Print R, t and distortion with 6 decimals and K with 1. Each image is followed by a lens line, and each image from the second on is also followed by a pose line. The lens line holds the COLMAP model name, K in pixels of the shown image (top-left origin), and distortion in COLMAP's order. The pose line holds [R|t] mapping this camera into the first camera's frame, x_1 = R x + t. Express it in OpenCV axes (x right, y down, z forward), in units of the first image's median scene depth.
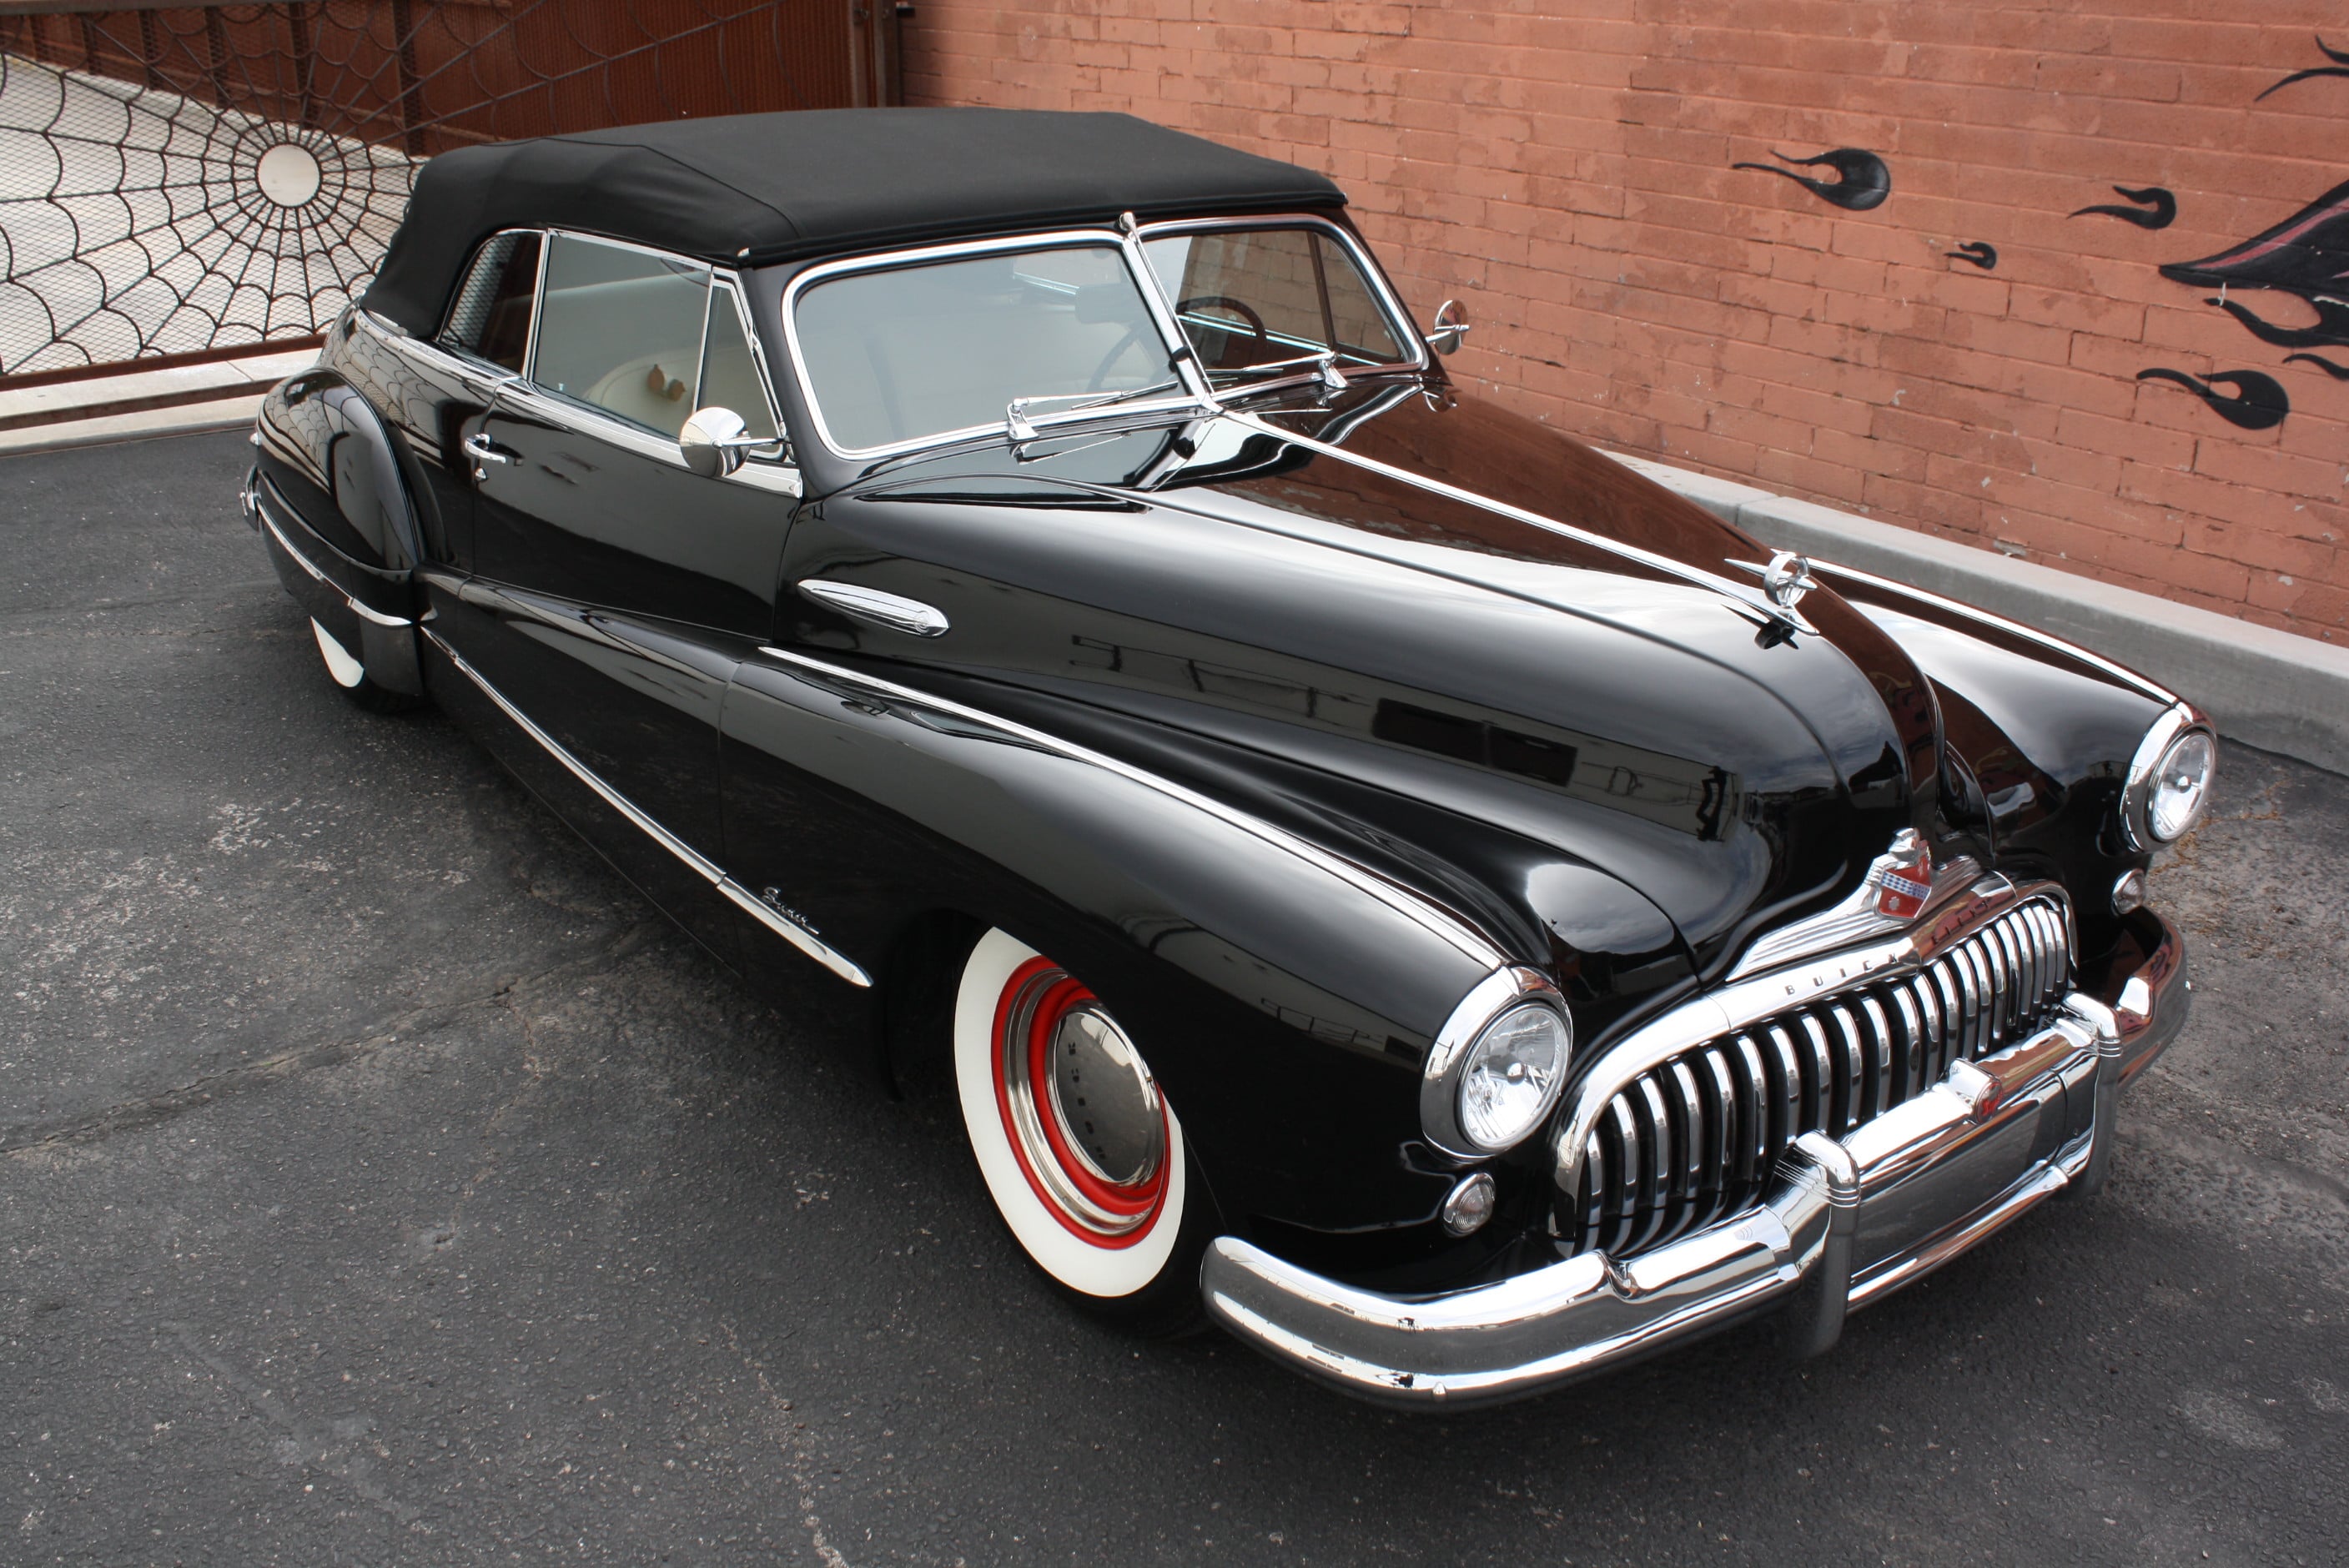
lens RADIAL K [[2206.2, 0, 1206.0], [0, 2206.2, 769.4], [0, 0, 1]] dist [-0.147205, 0.149405]
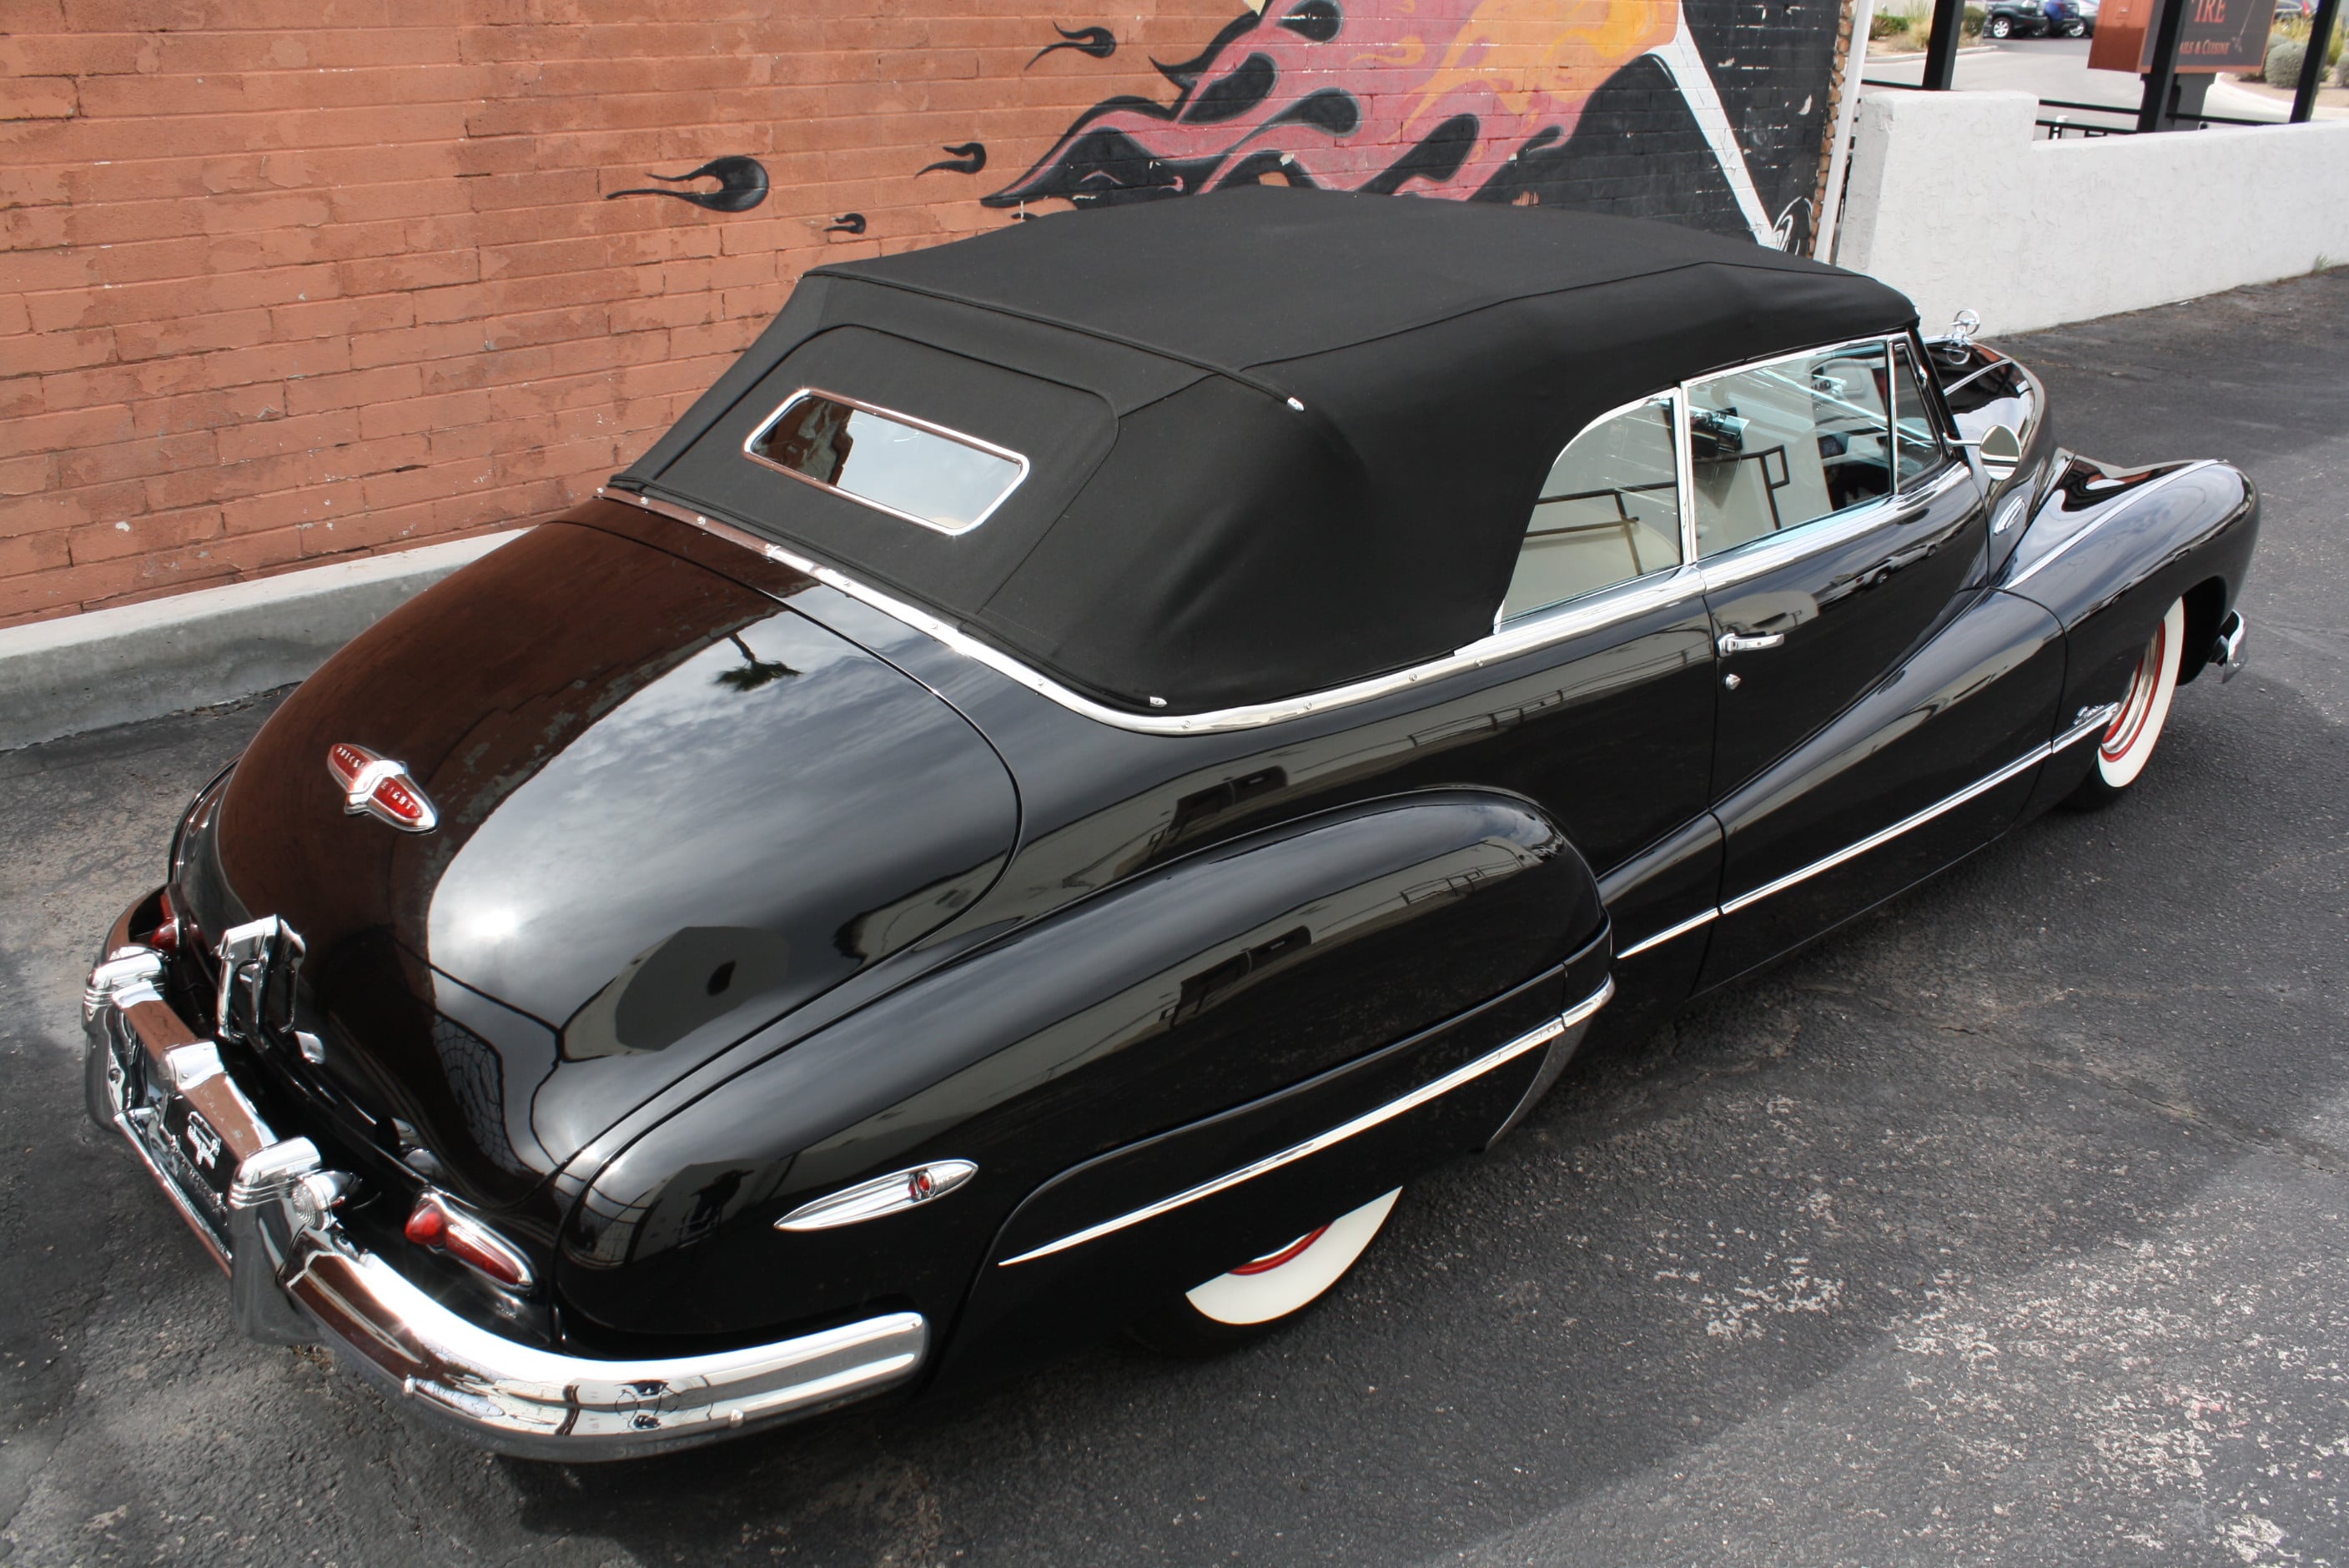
lens RADIAL K [[1979.5, 0, 1196.1], [0, 1979.5, 773.5], [0, 0, 1]] dist [-0.165450, 0.145869]
pose [[-0.097903, -0.406916, 0.908204, -0.715610], [0.331963, 0.846969, 0.415265, -0.343929], [-0.938198, 0.342146, 0.052160, 0.820487]]
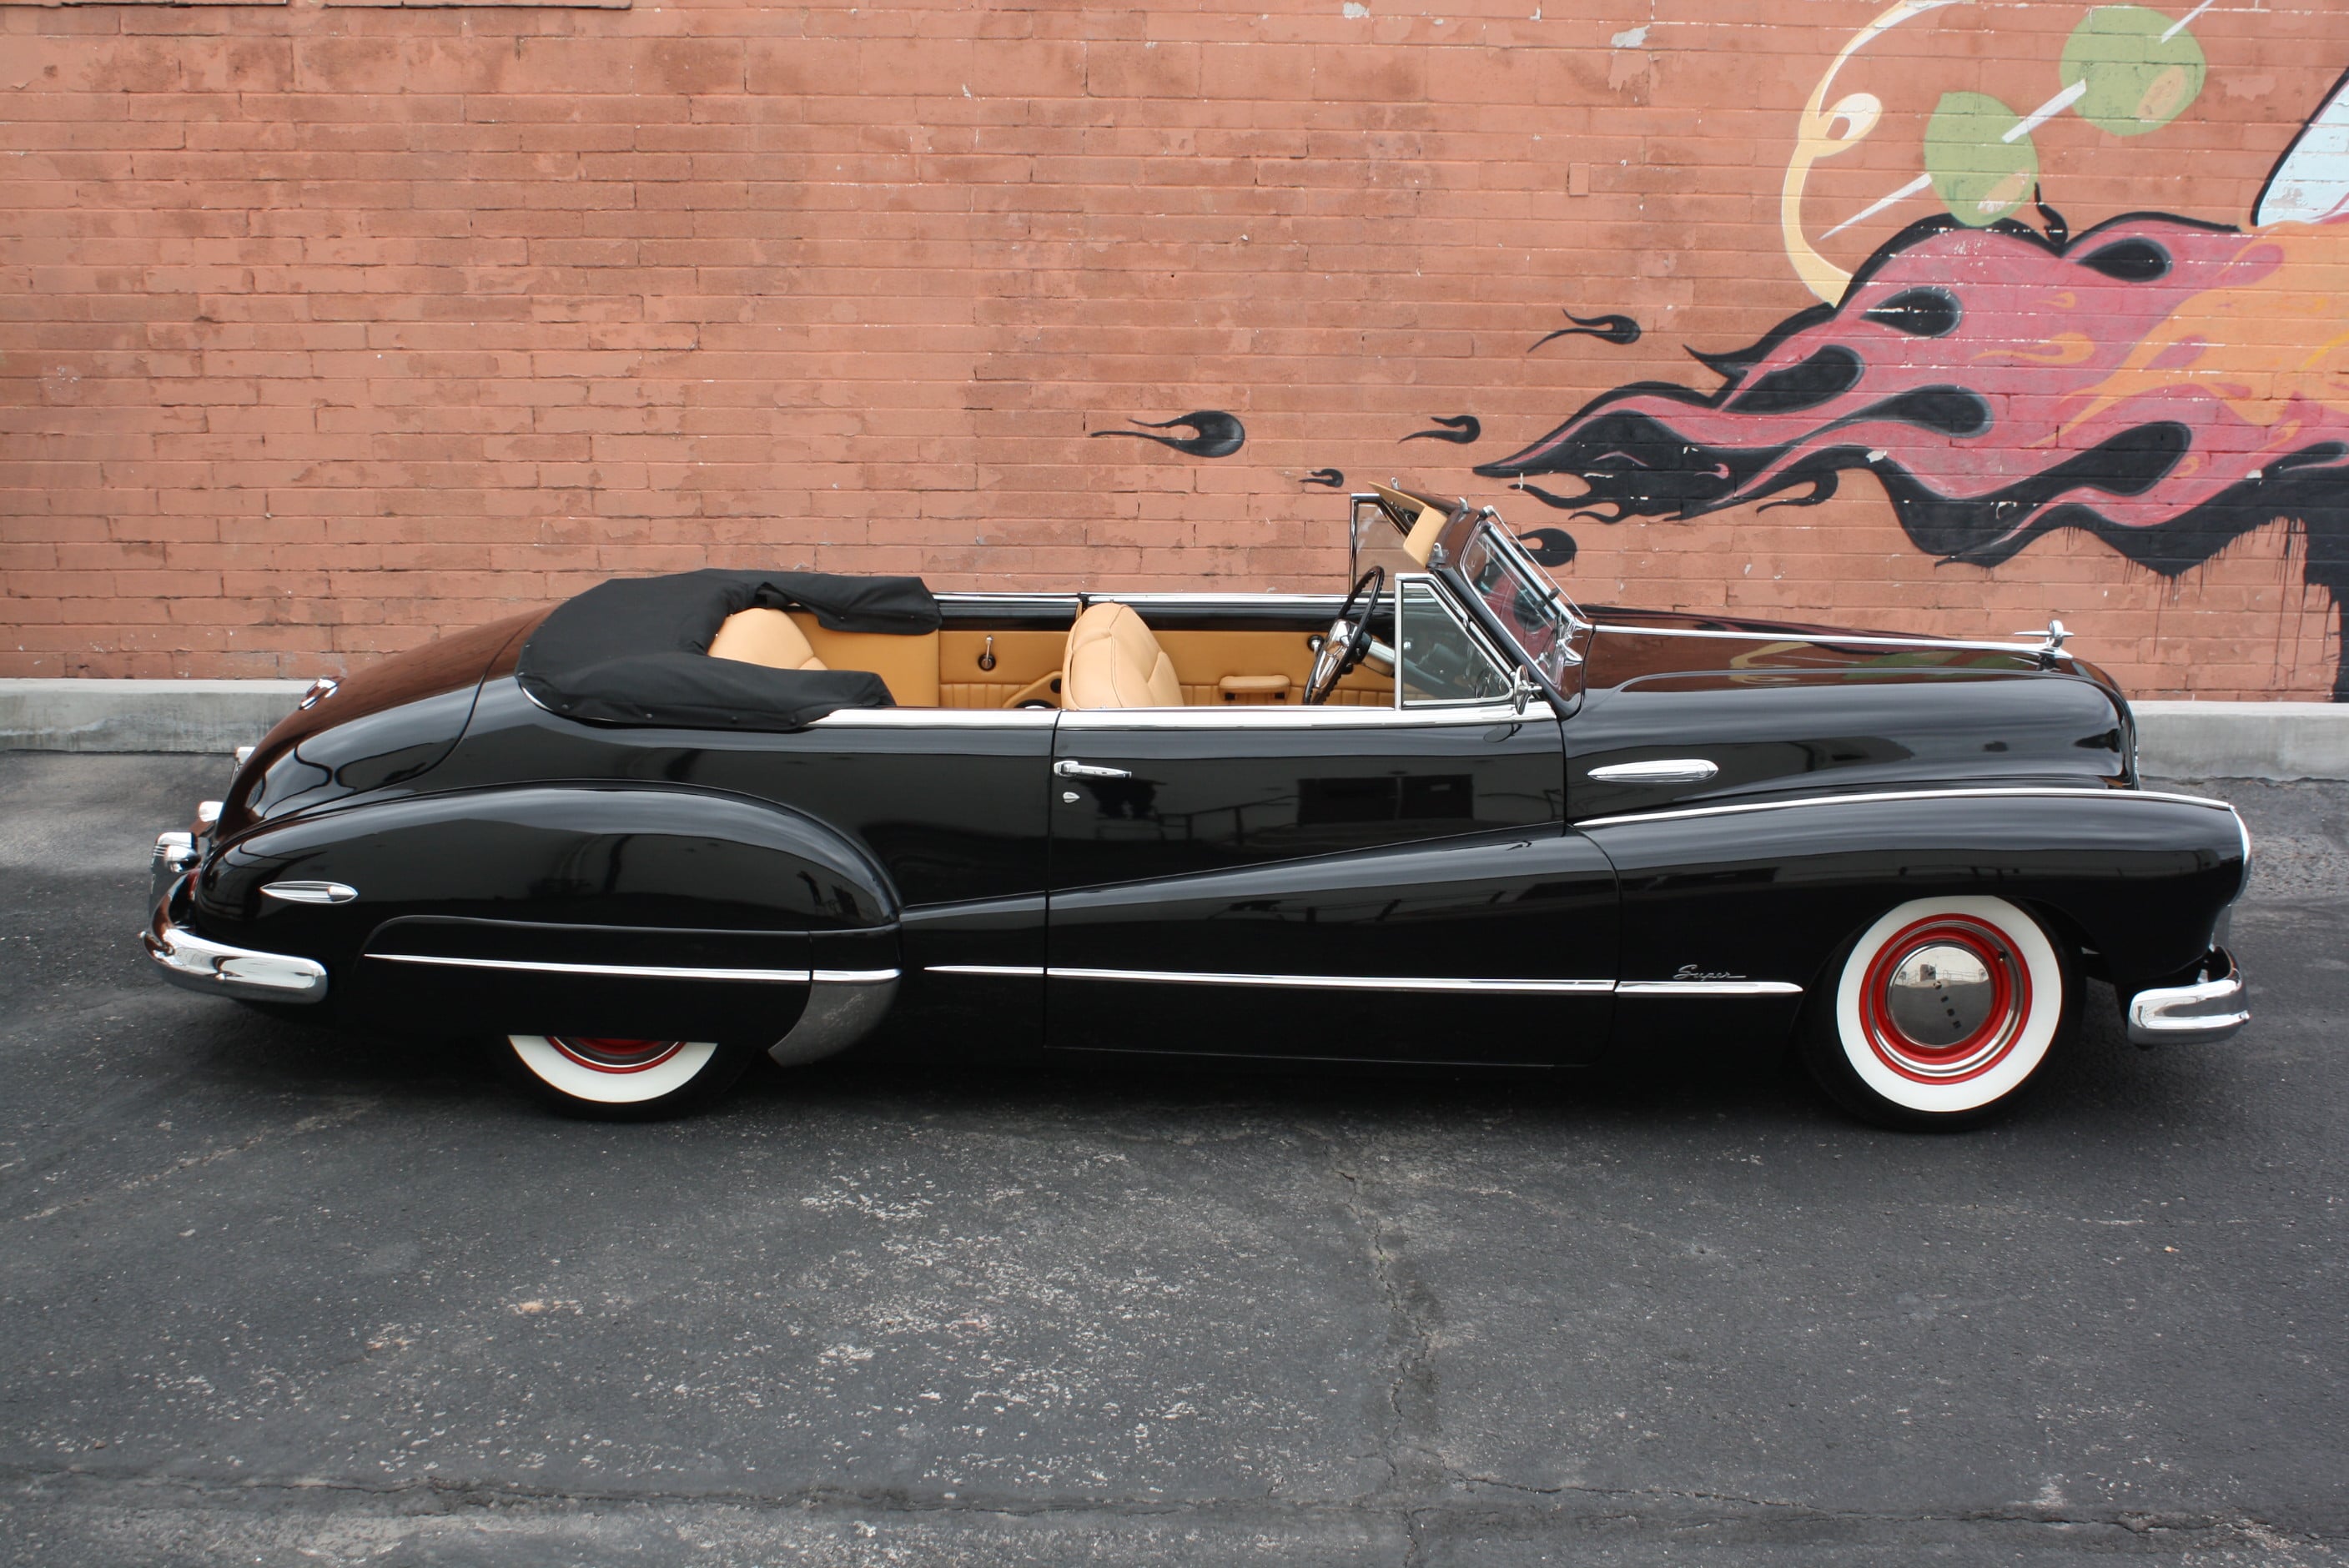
lens RADIAL K [[2673.8, 0, 1191.0], [0, 2673.8, 787.4], [0, 0, 1]] dist [-0.103768, 0.139374]
pose [[0.597998, -0.196211, 0.777110, -0.965315], [0.288899, 0.957164, 0.019360, -0.104511], [-0.747620, 0.212929, 0.629067, 0.055632]]
